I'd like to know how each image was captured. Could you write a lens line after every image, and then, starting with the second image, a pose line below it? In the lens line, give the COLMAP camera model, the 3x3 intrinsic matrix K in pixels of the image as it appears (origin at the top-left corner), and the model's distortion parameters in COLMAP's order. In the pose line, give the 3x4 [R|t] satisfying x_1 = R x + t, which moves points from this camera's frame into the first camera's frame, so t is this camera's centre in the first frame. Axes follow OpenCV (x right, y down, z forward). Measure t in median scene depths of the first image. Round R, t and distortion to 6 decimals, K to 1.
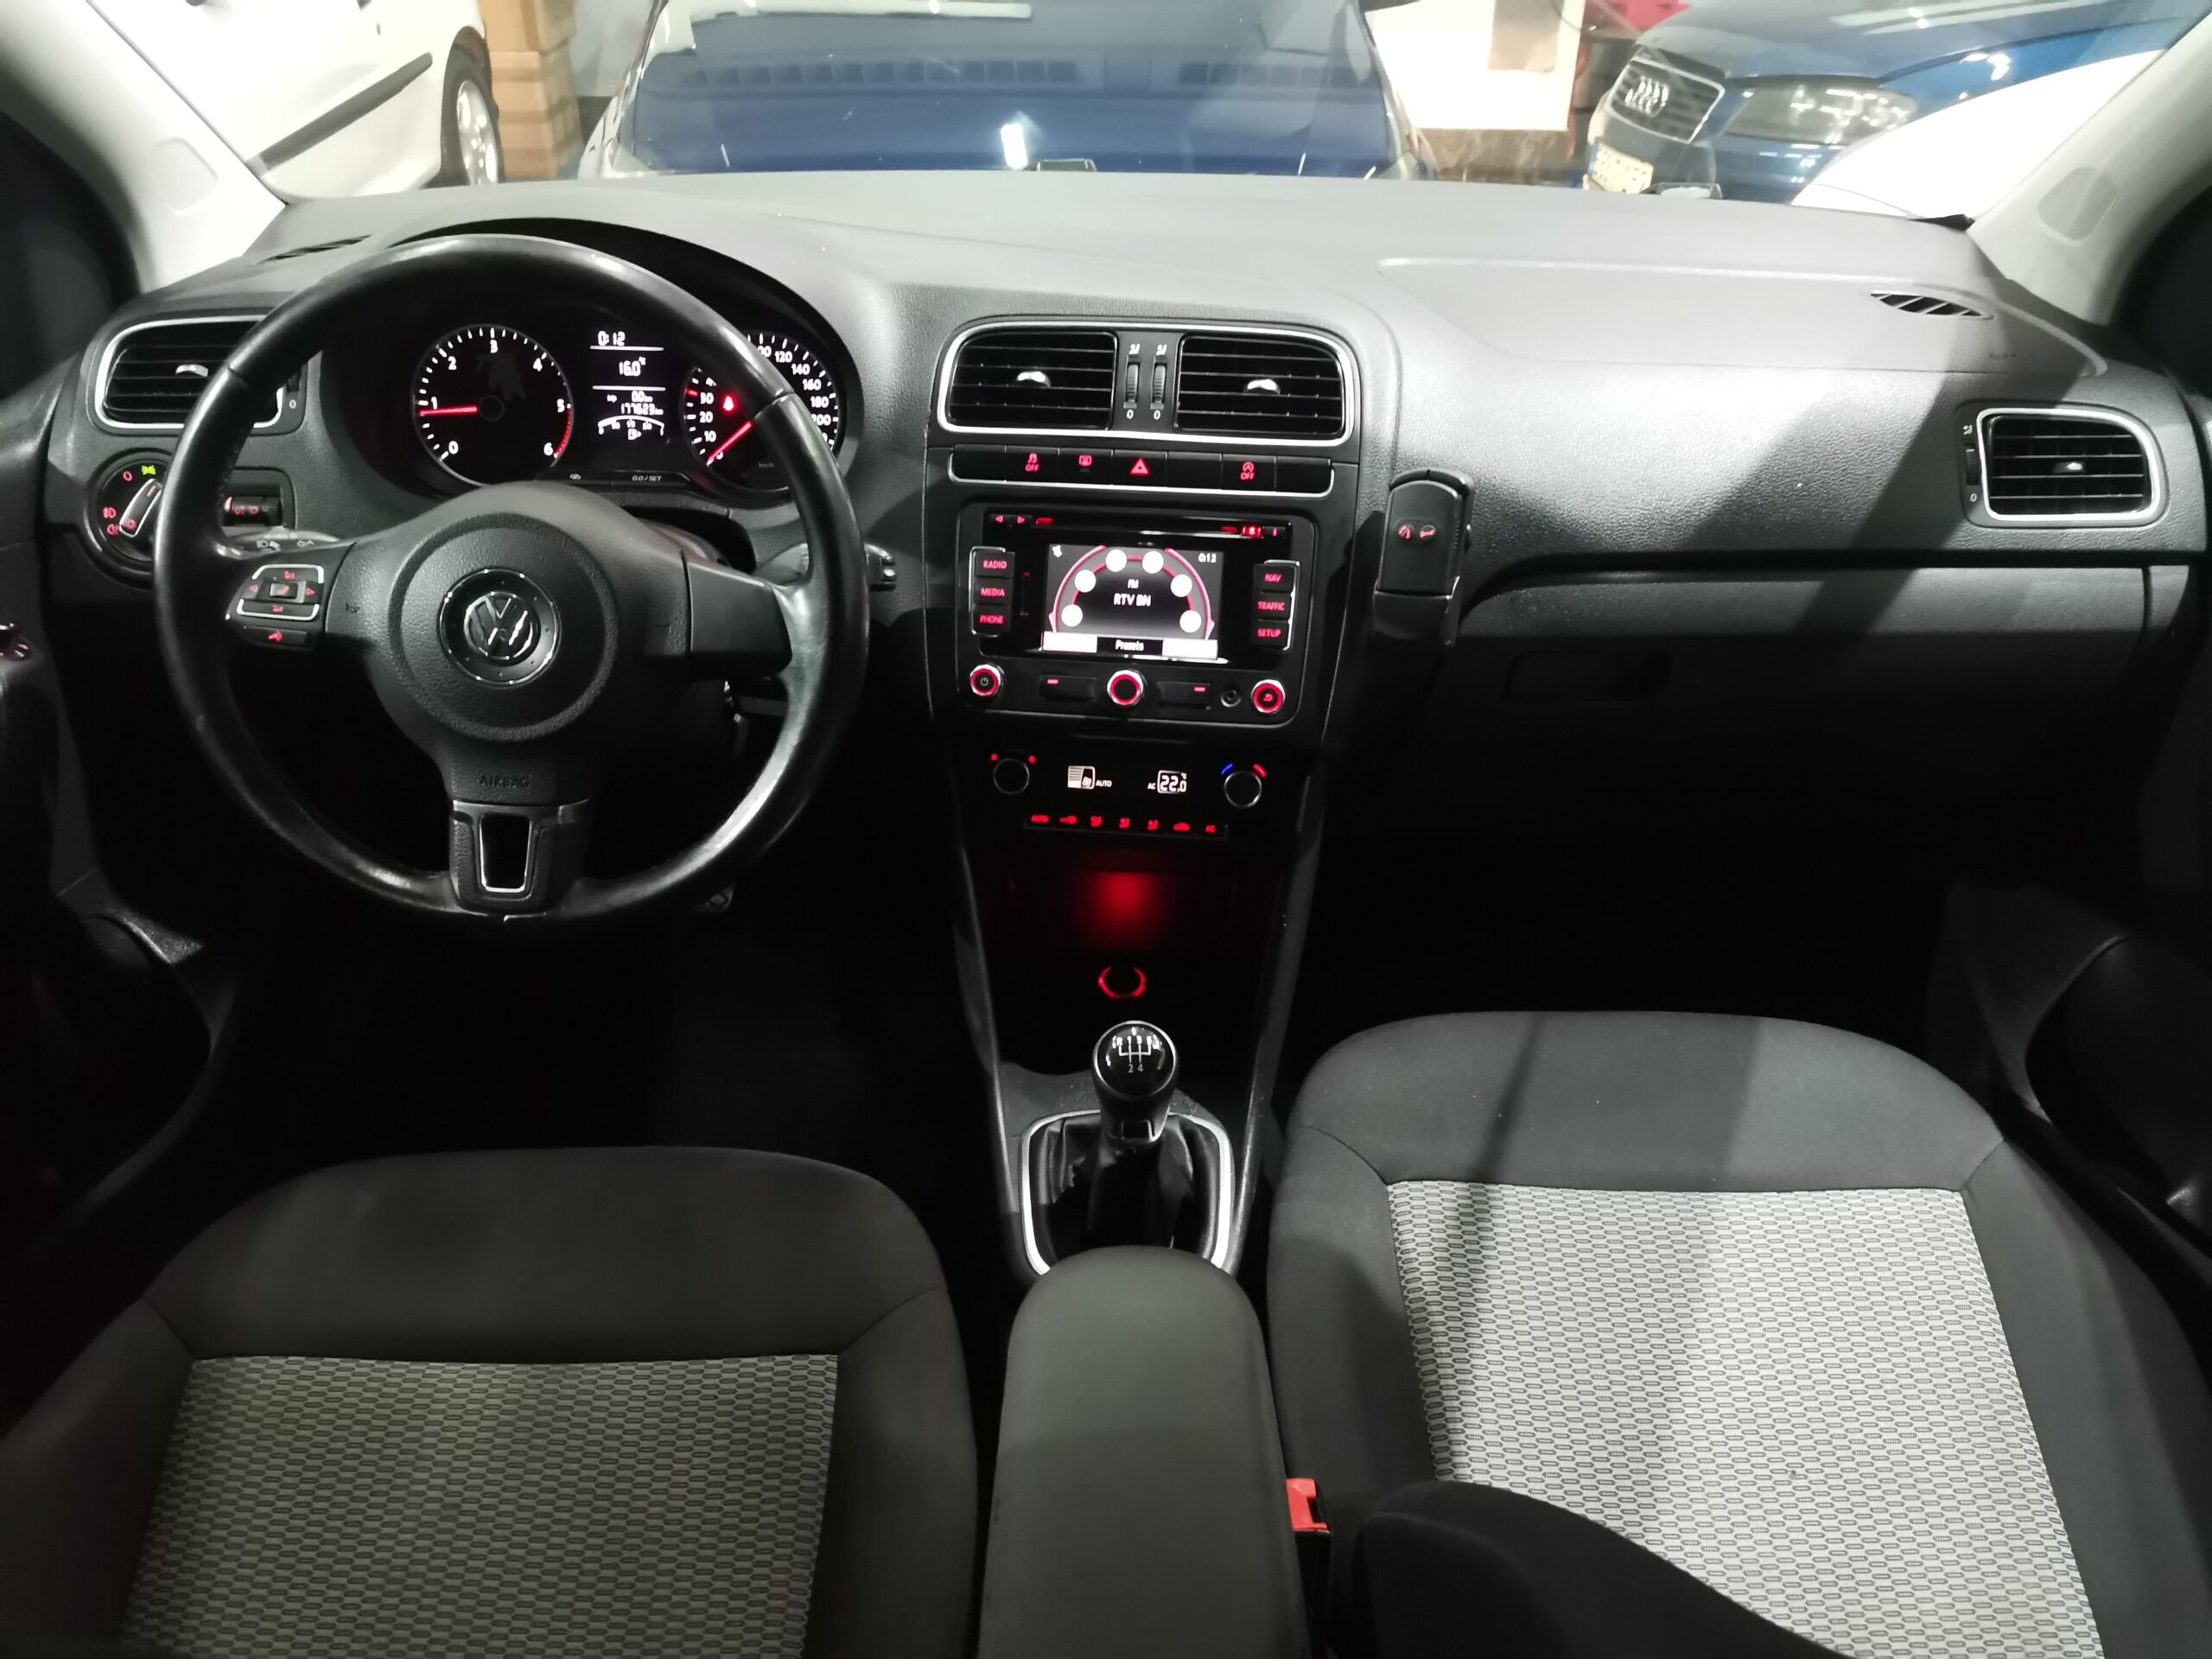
lens RADIAL K [[1763.1, 0, 1129.5], [0, 1763.1, 849.1], [0, 0, 1]] dist [0.063075, -0.005871]
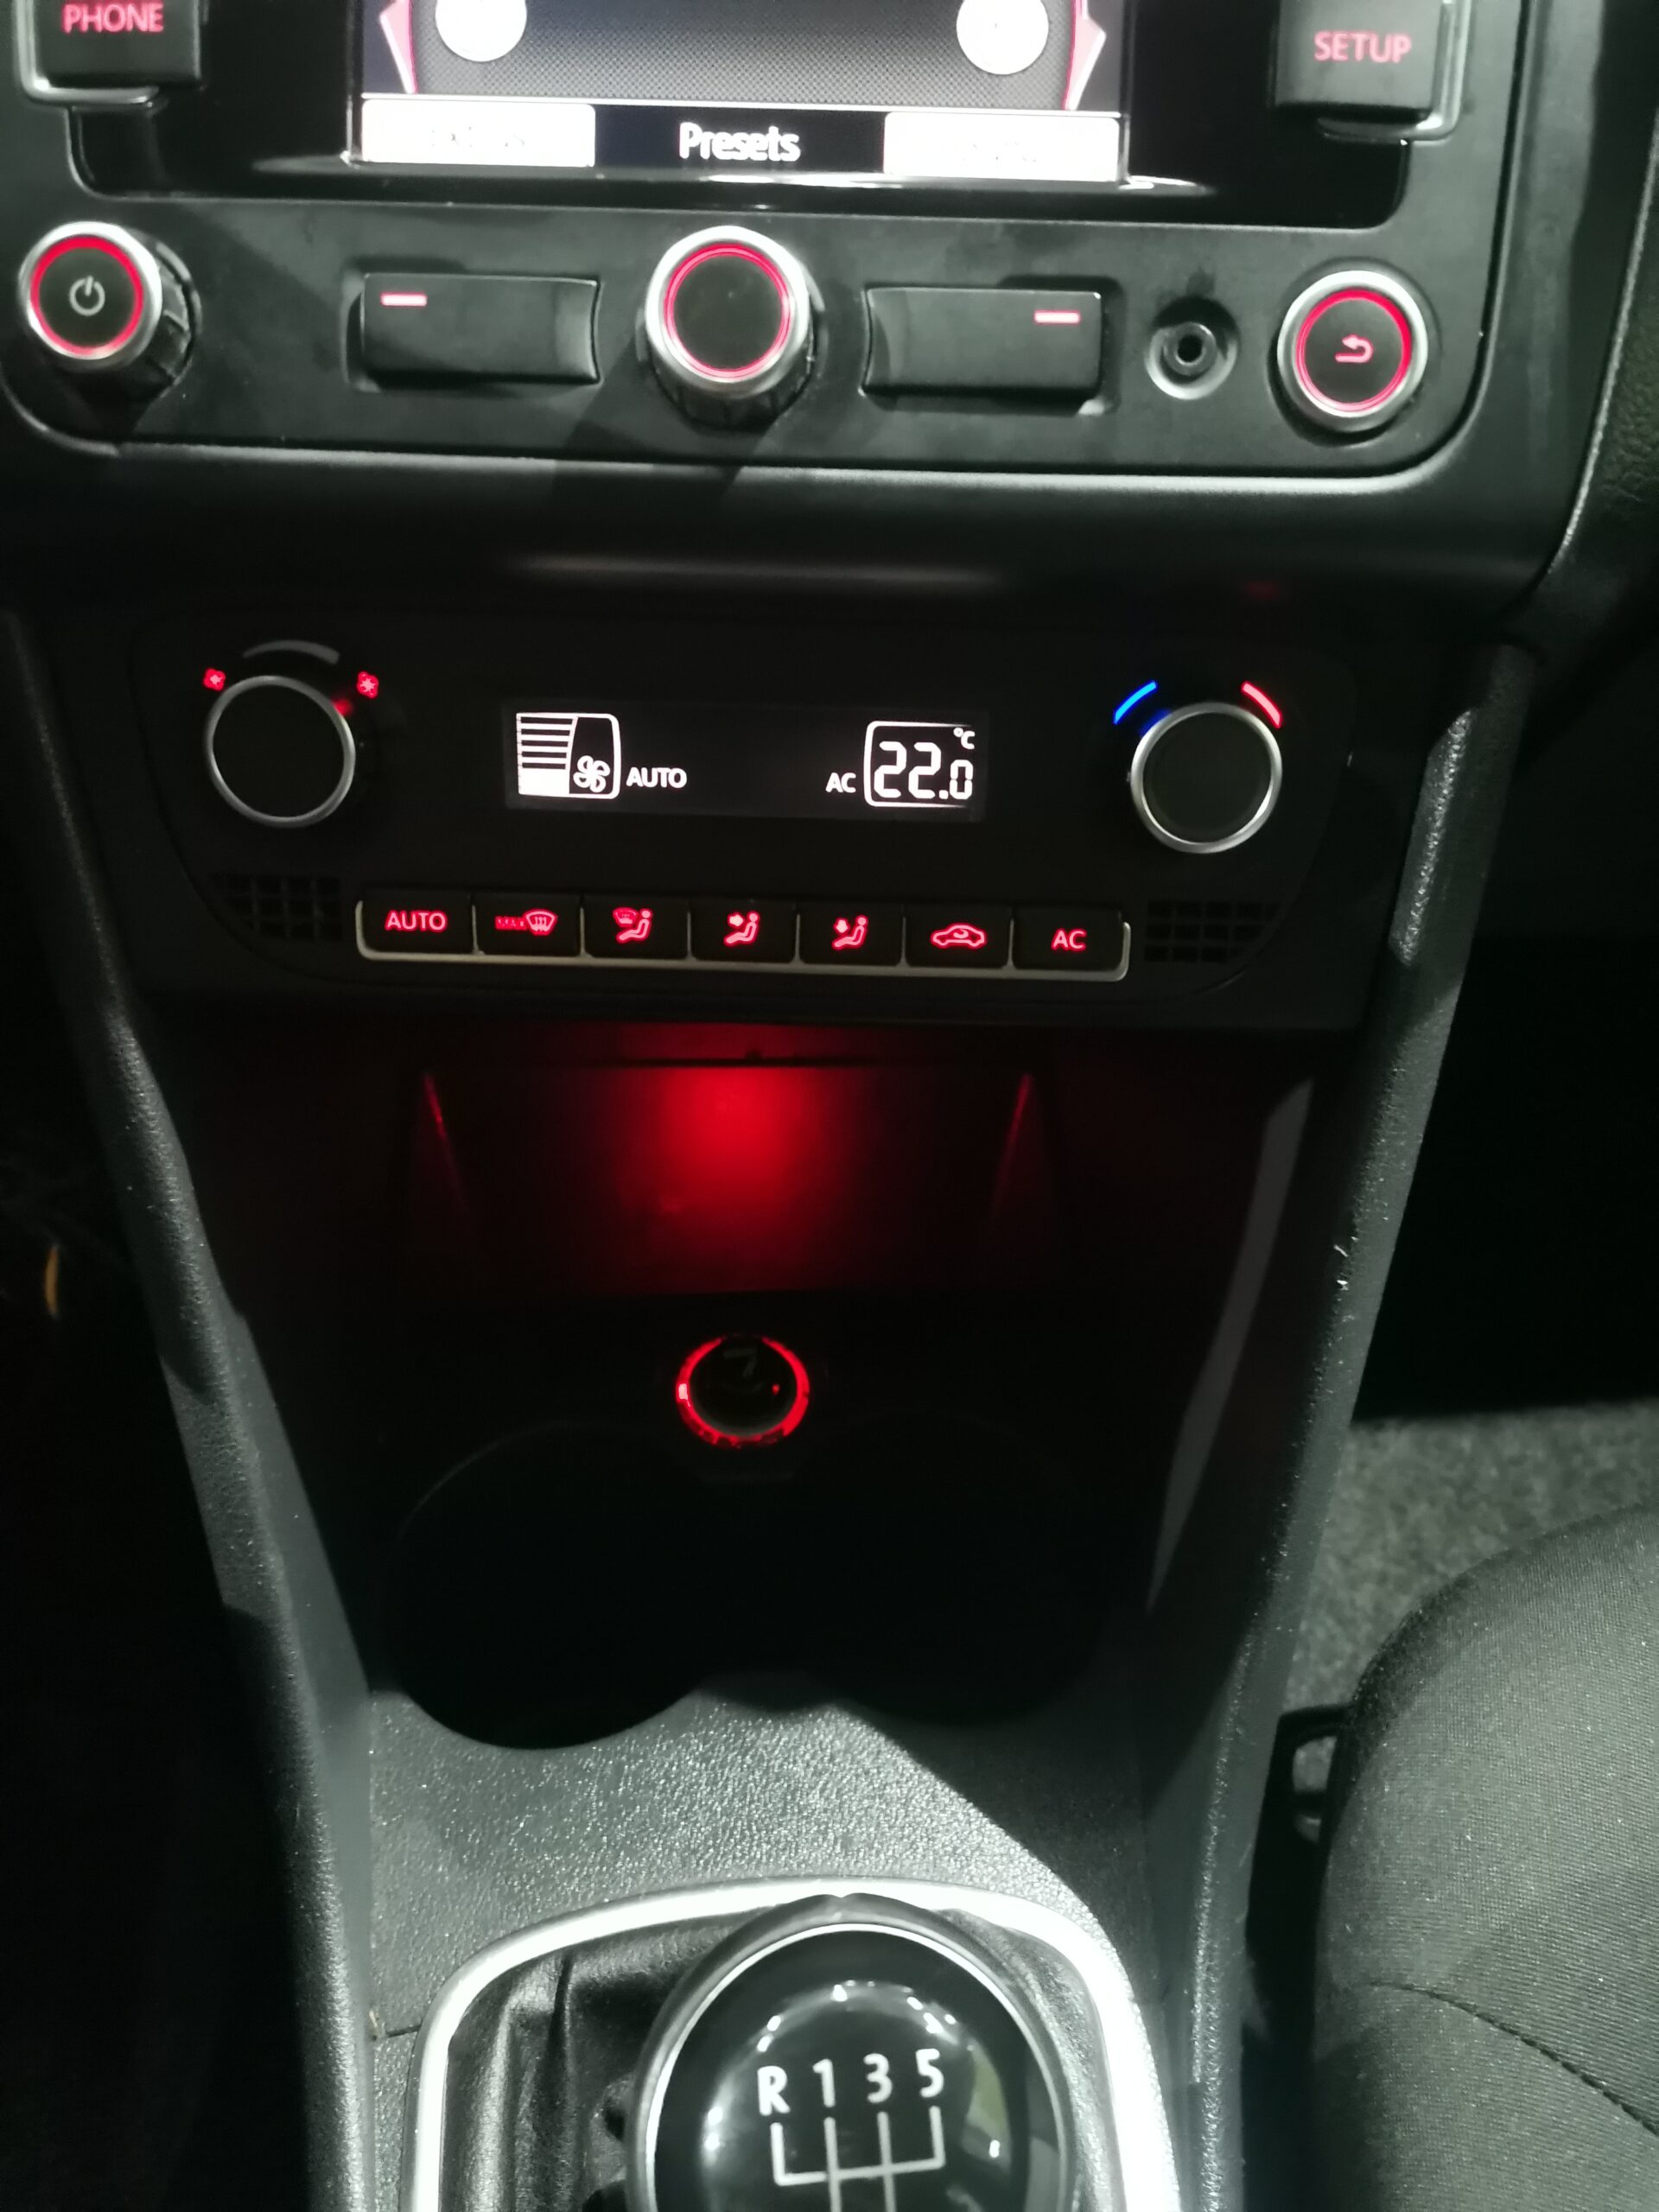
lens RADIAL K [[1685.2, 0, 815.5], [0, 1685.2, 1097.0], [0, 0, 1]] dist [0.076754, -0.080023]
pose [[0.997858, -0.036827, 0.054073, -0.006336], [0.032771, 0.996714, 0.074072, -0.007971], [-0.056623, -0.072141, 0.995786, 0.747771]]
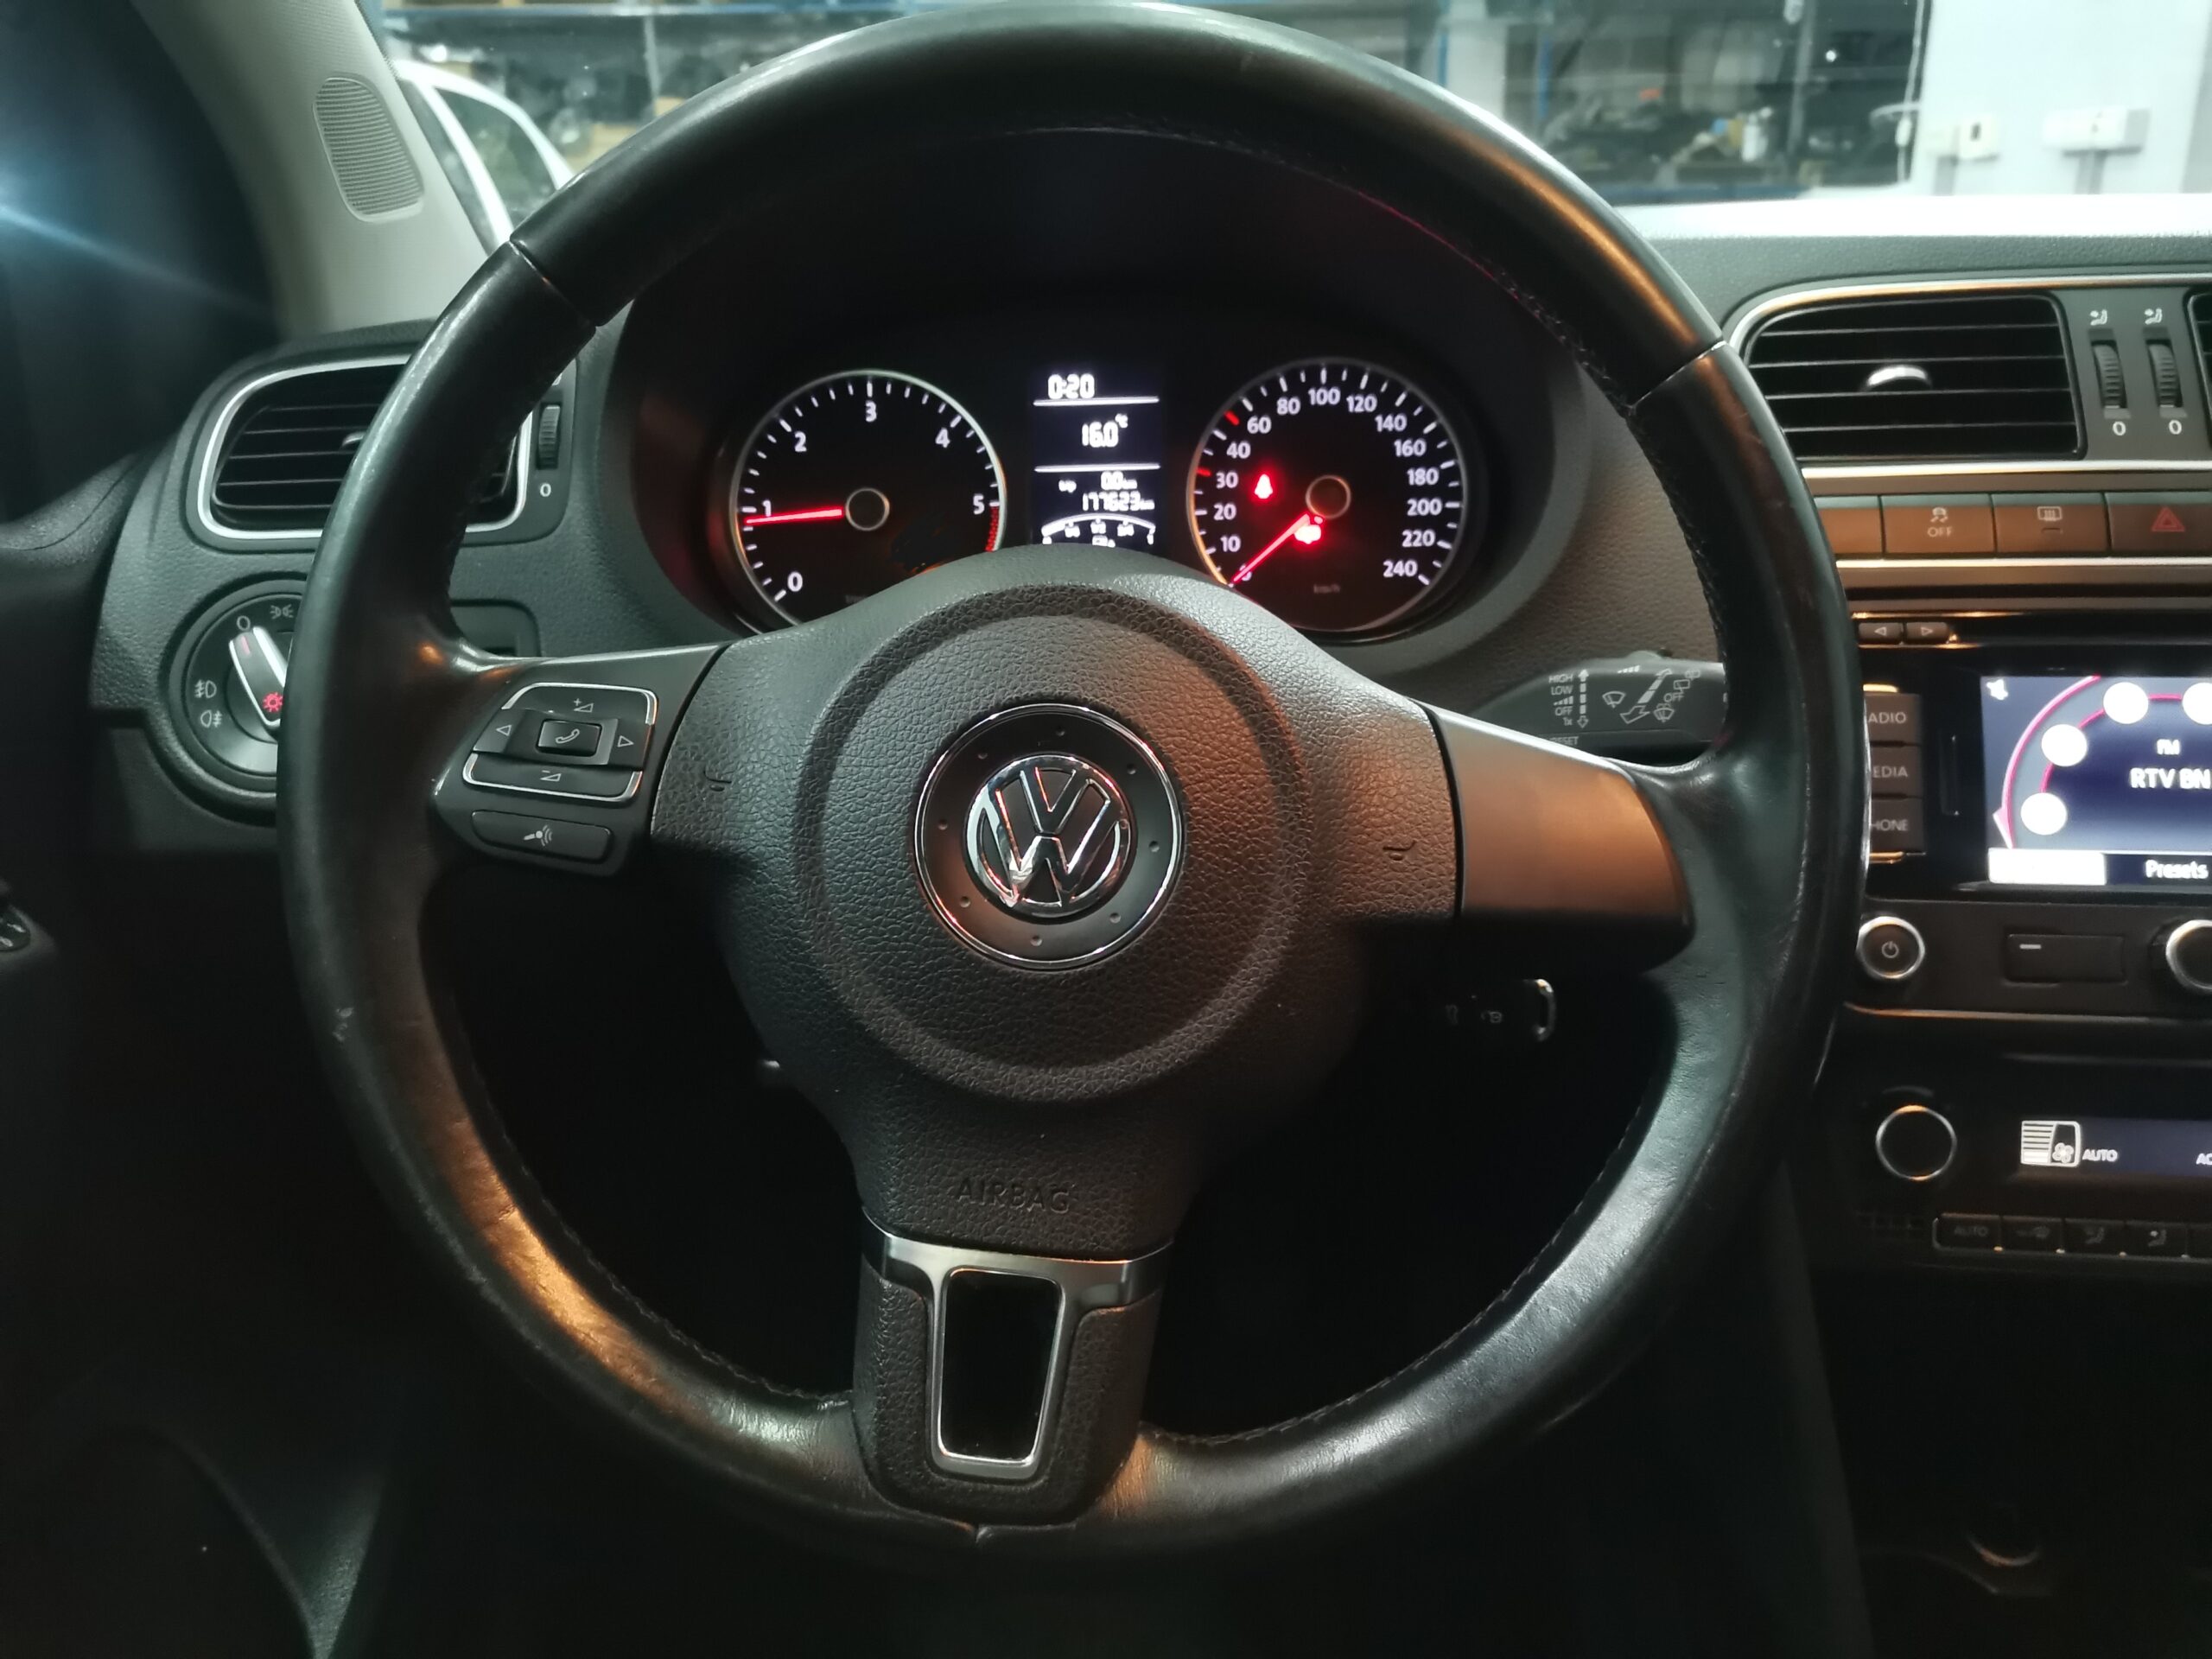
lens RADIAL K [[1685.2, 0, 1115.7], [0, 1685.2, 819.4], [0, 0, 1]] dist [0.076754, -0.080023]
pose [[0.998216, -0.028949, -0.052227, -0.259886], [0.018296, 0.980835, -0.193981, -0.041573], [0.056841, 0.192679, 0.979614, 0.502831]]
